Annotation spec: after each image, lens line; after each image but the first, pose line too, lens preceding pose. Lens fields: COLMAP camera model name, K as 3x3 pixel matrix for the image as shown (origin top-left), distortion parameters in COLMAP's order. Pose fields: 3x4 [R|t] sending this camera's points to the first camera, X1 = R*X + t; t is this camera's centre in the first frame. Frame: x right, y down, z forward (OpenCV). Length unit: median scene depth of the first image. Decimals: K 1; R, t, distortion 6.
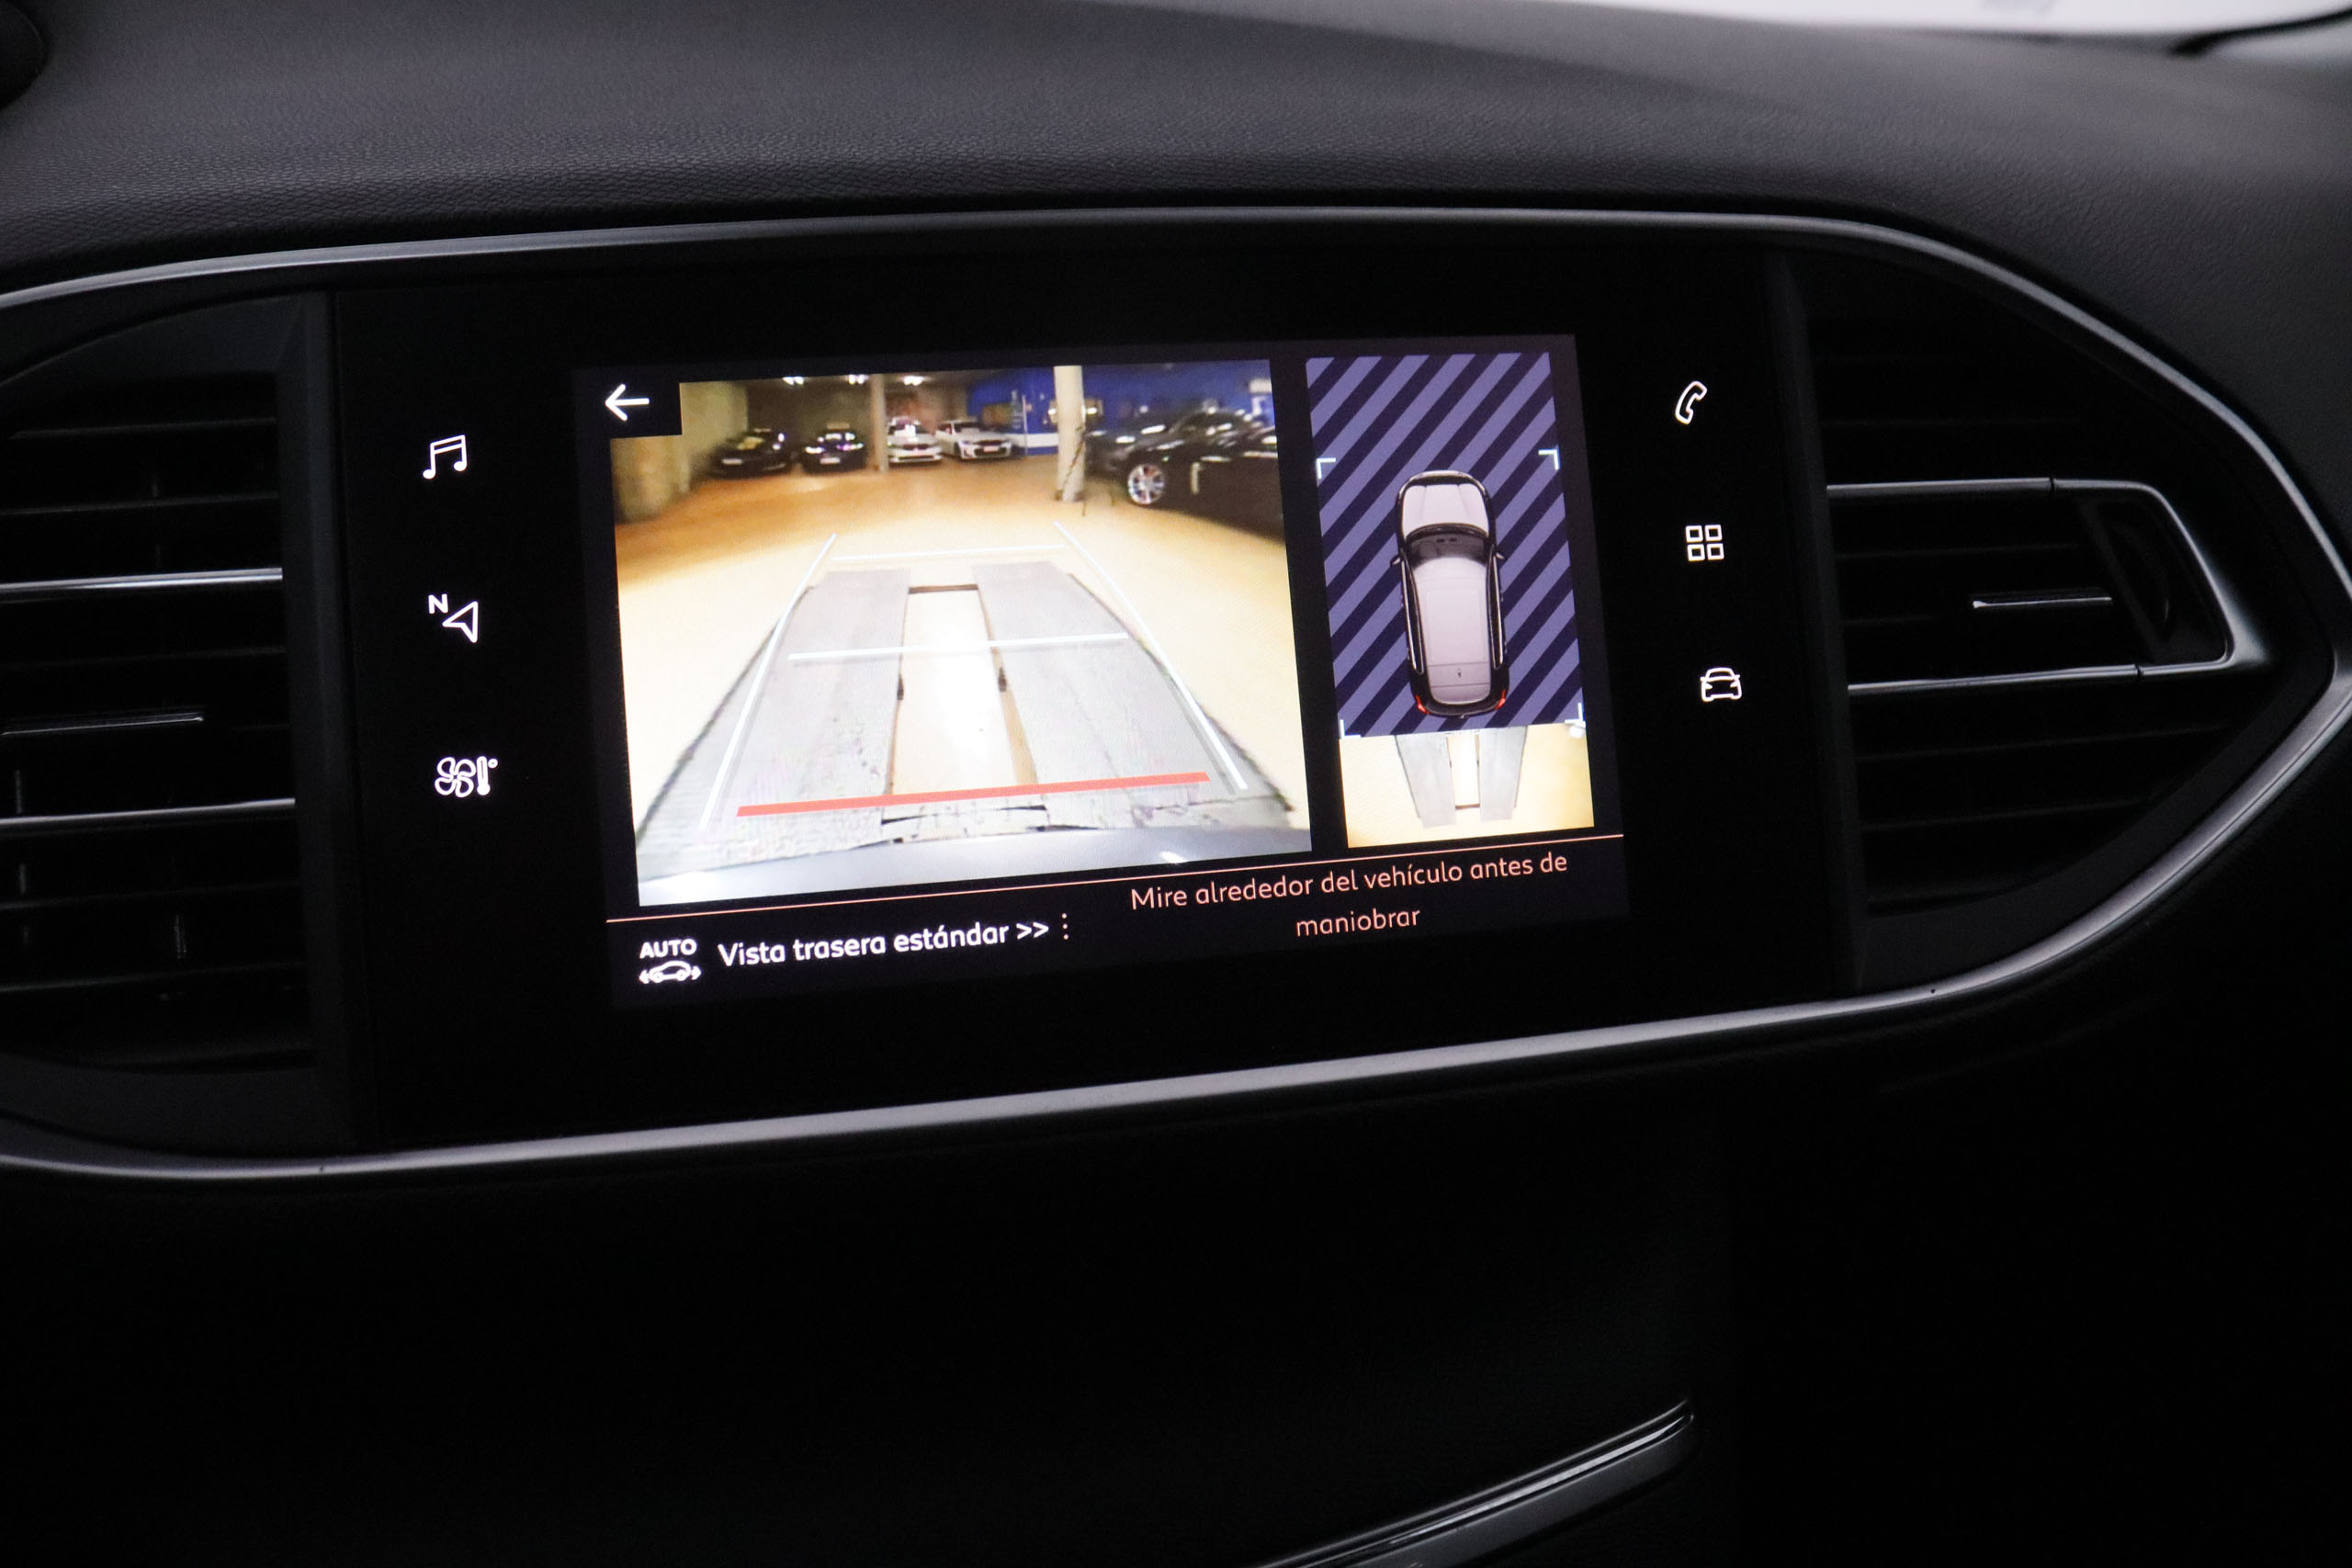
lens RADIAL K [[1887.2, 0, 1168.3], [0, 1887.2, 782.0], [0, 0, 1]] dist [-0.186541, 0.168688]
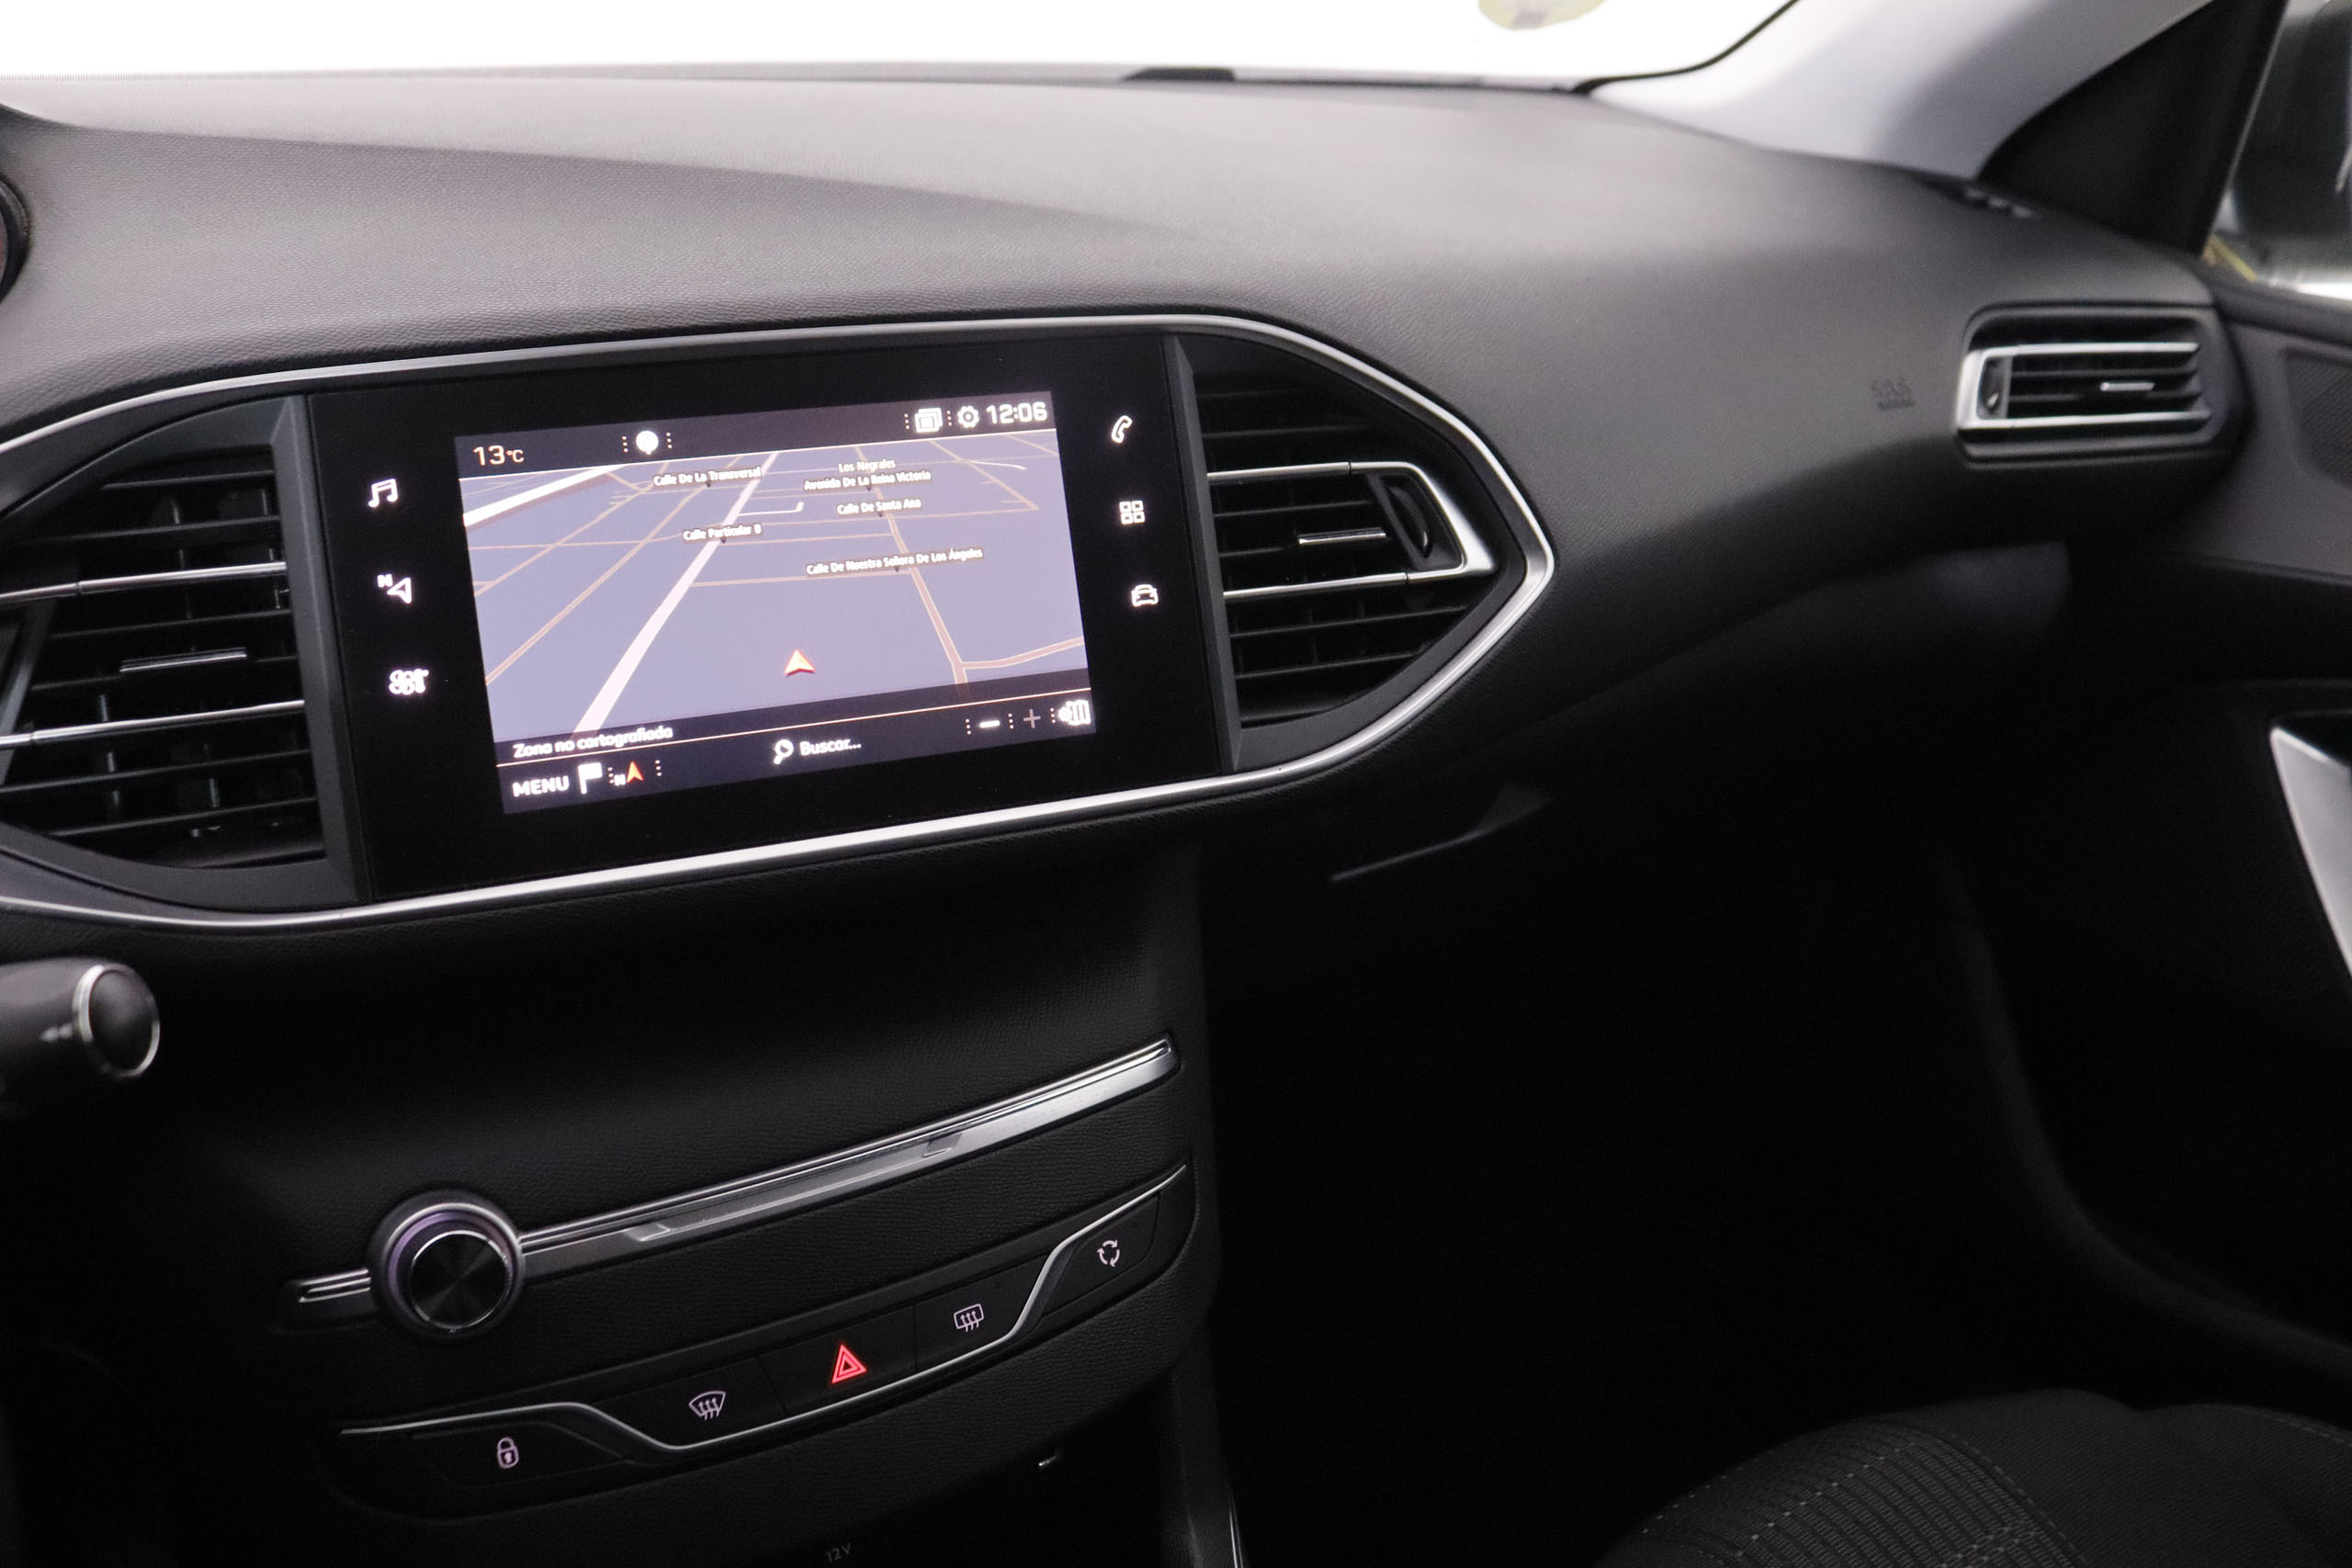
lens RADIAL K [[1887.2, 0, 1168.3], [0, 1887.2, 782.0], [0, 0, 1]] dist [-0.186541, 0.168688]
pose [[0.980306, -0.054588, 0.189790, -0.017836], [0.045285, 0.997566, 0.053019, 0.027006], [-0.192223, -0.043381, 0.980392, -0.692226]]
